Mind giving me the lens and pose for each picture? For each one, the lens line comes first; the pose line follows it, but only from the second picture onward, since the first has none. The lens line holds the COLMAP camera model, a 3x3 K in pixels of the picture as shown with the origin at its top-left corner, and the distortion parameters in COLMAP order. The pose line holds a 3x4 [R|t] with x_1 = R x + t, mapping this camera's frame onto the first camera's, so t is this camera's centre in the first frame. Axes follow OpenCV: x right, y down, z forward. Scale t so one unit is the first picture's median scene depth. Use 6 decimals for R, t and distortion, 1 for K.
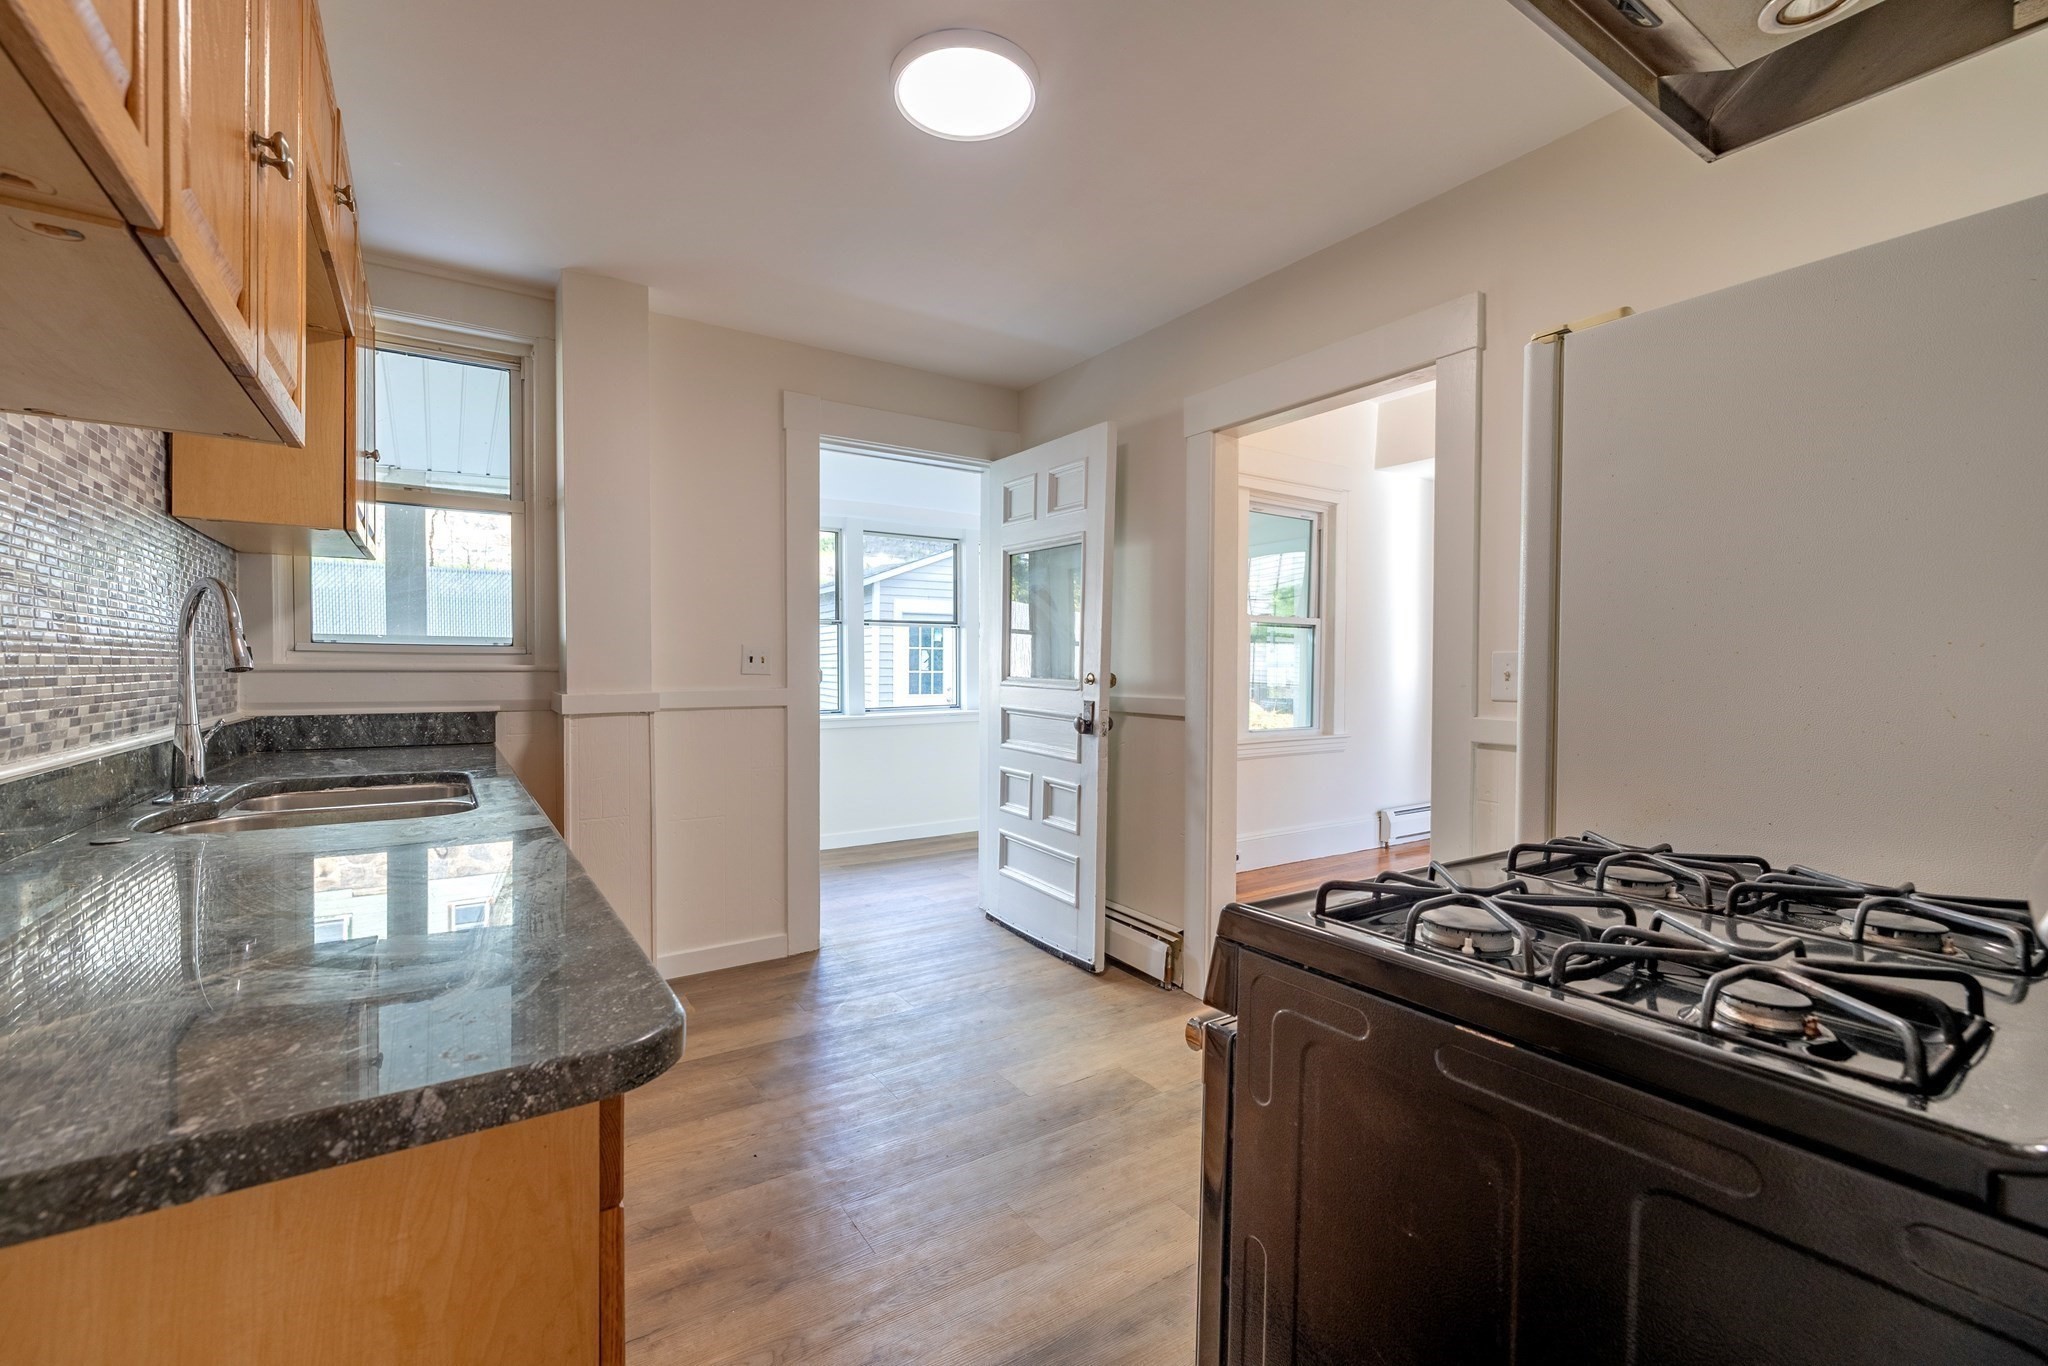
lens RADIAL K [[861.8, 0, 1018.4], [0, 861.8, 685.0], [0, 0, 1]] dist [0.002014, 0.001515]
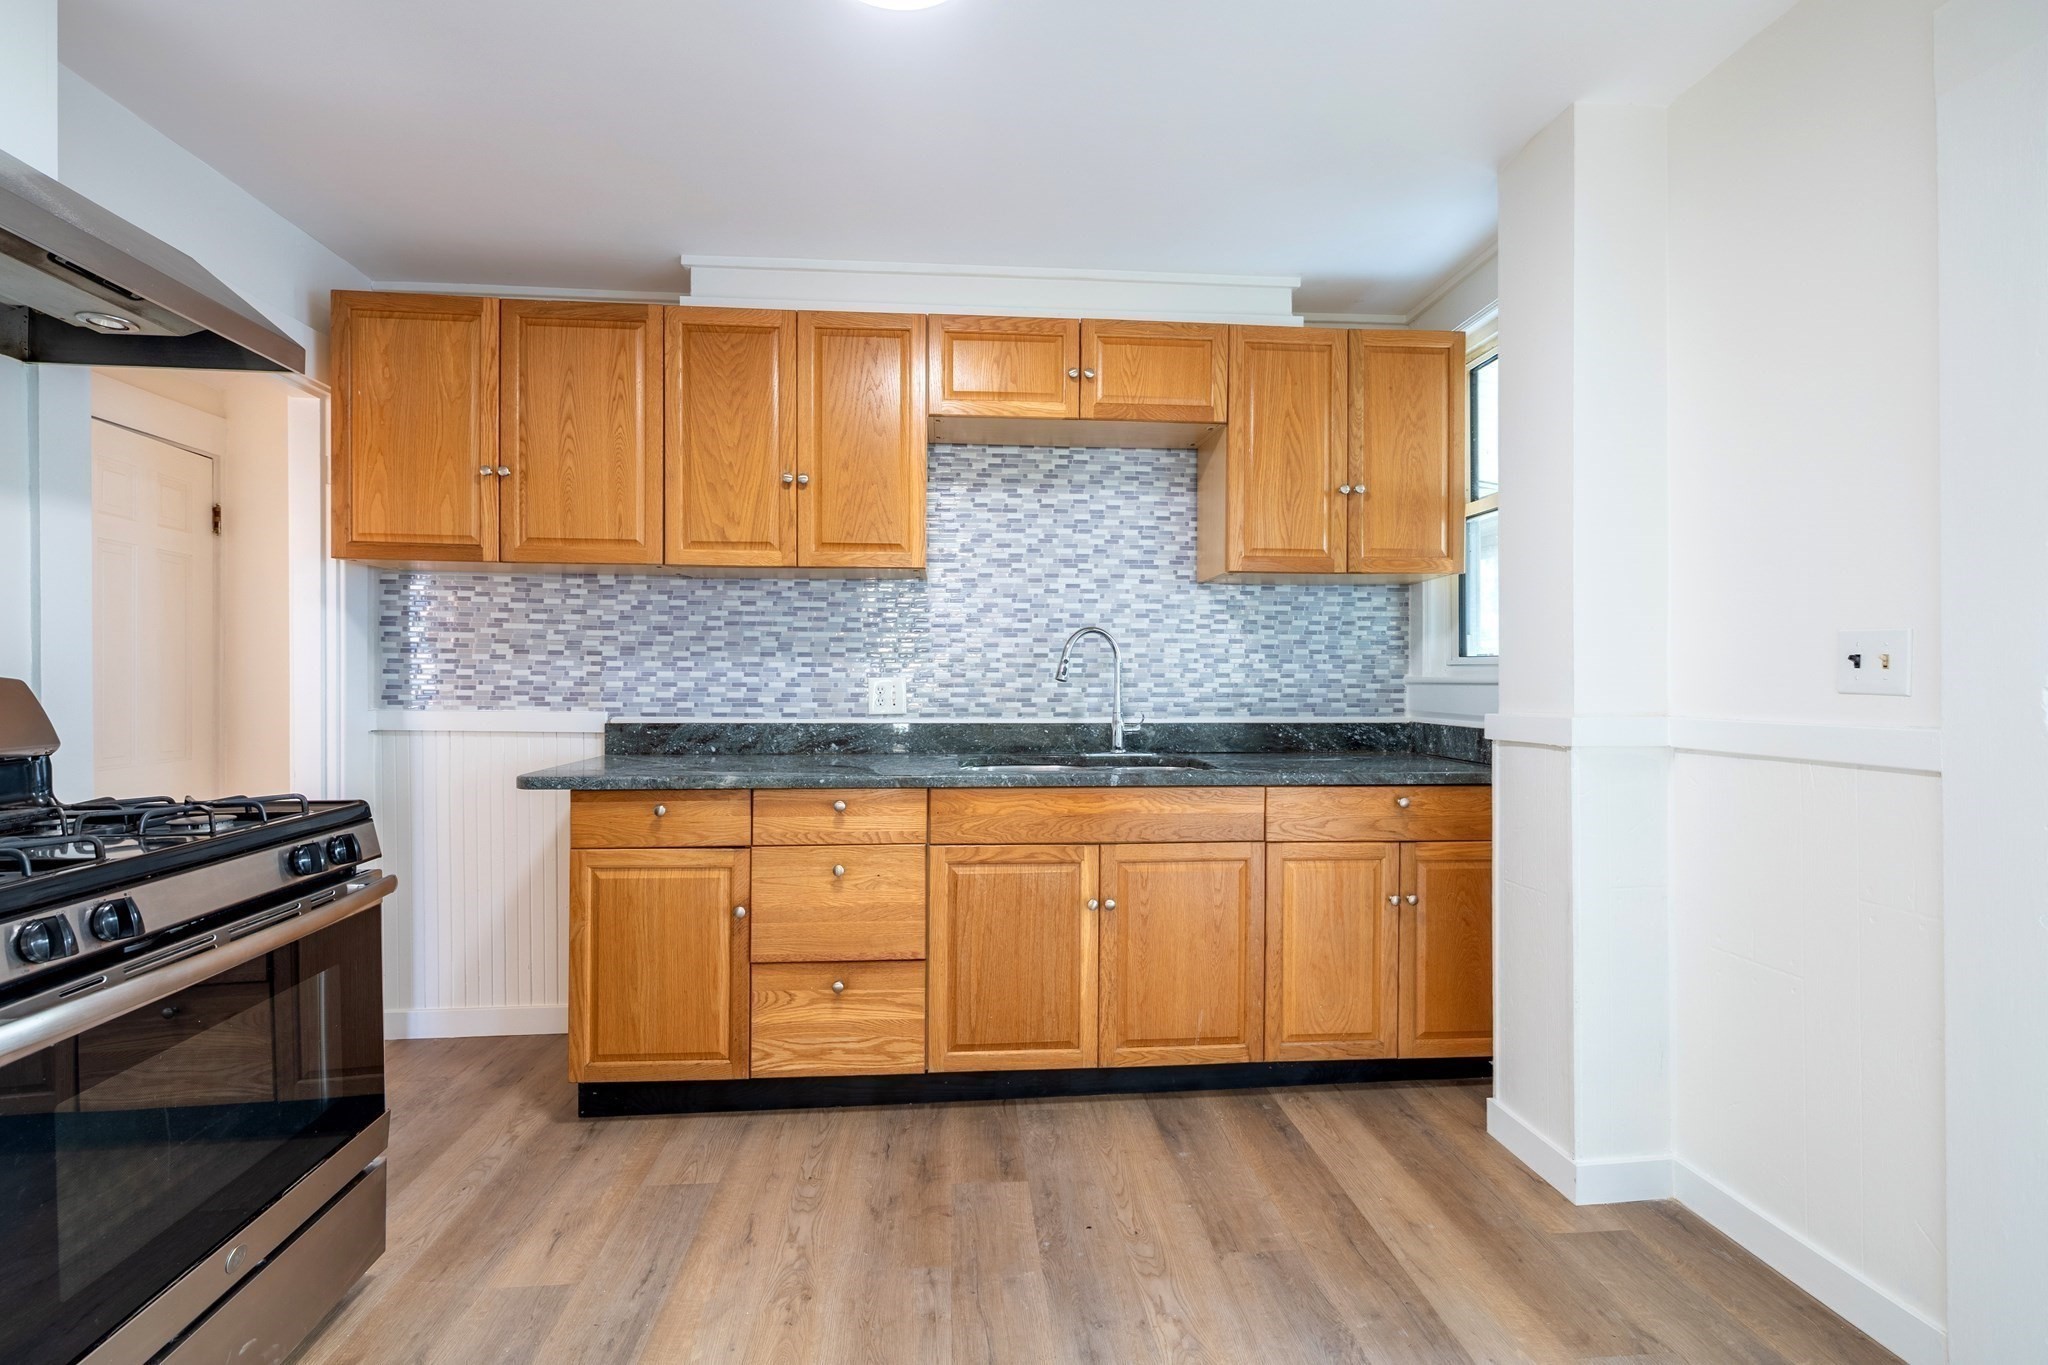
lens RADIAL K [[861.8, 0, 1007.9], [0, 861.8, 681.7], [0, 0, 1]] dist [0.002014, 0.001515]
pose [[-0.478476, -0.003466, -0.878094, 0.395854], [-0.025614, 0.999622, 0.010012, -0.015044], [0.877727, 0.027282, -0.478384, 1.037831]]
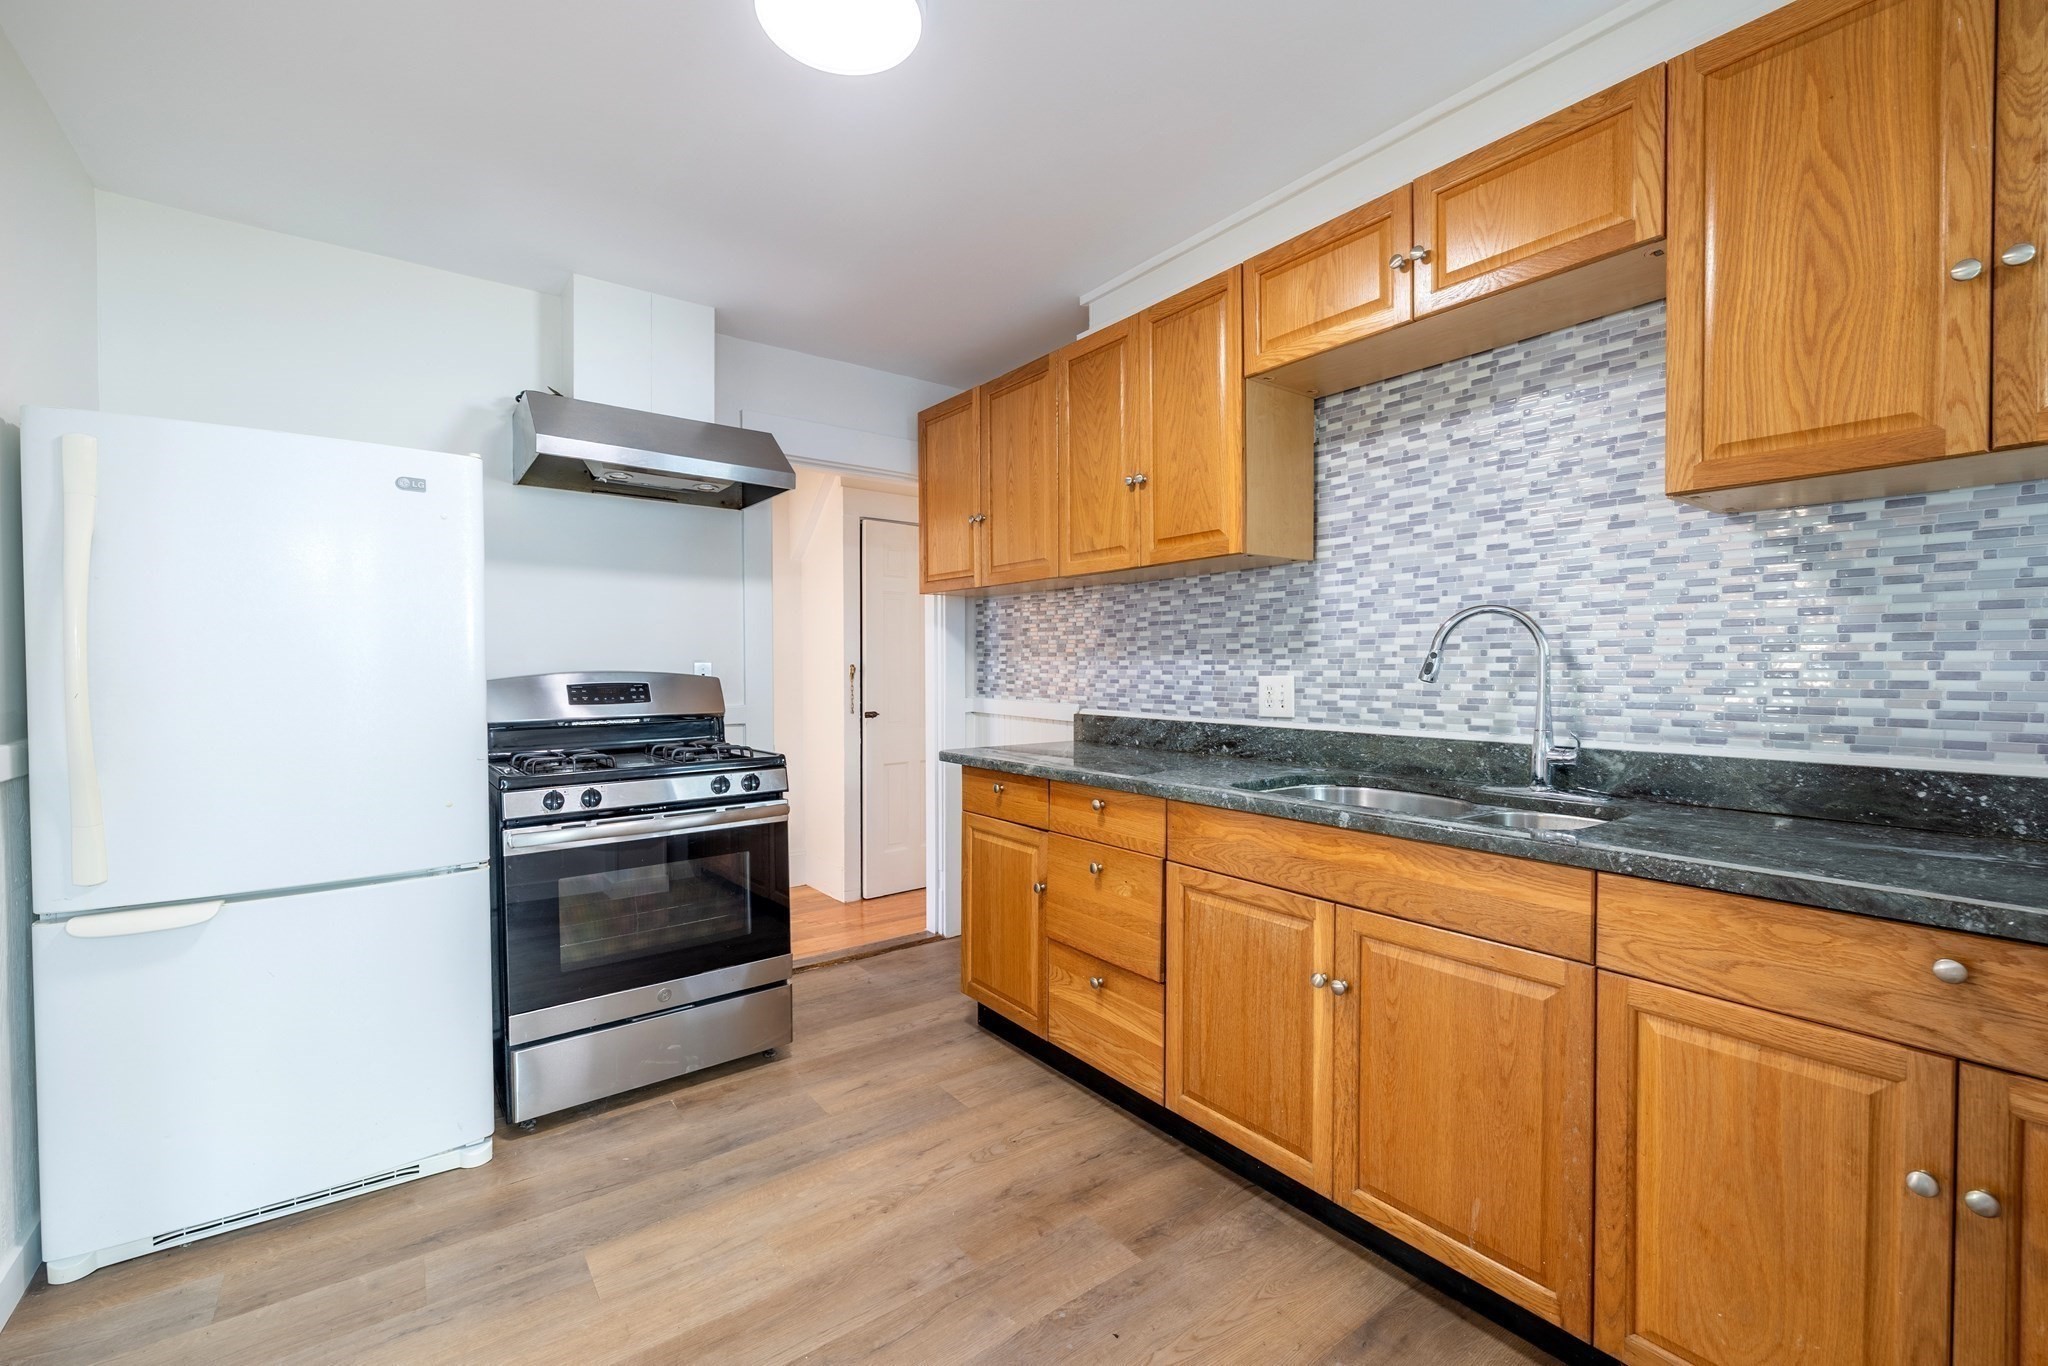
lens RADIAL K [[861.8, 0, 1020.4], [0, 861.8, 683.7], [0, 0, 1]] dist [0.002014, 0.001515]
pose [[-0.997999, -0.003716, -0.063120, -0.138554], [-0.006281, 0.999160, 0.040496, -0.034335], [0.062917, 0.040812, -0.997184, 1.332539]]
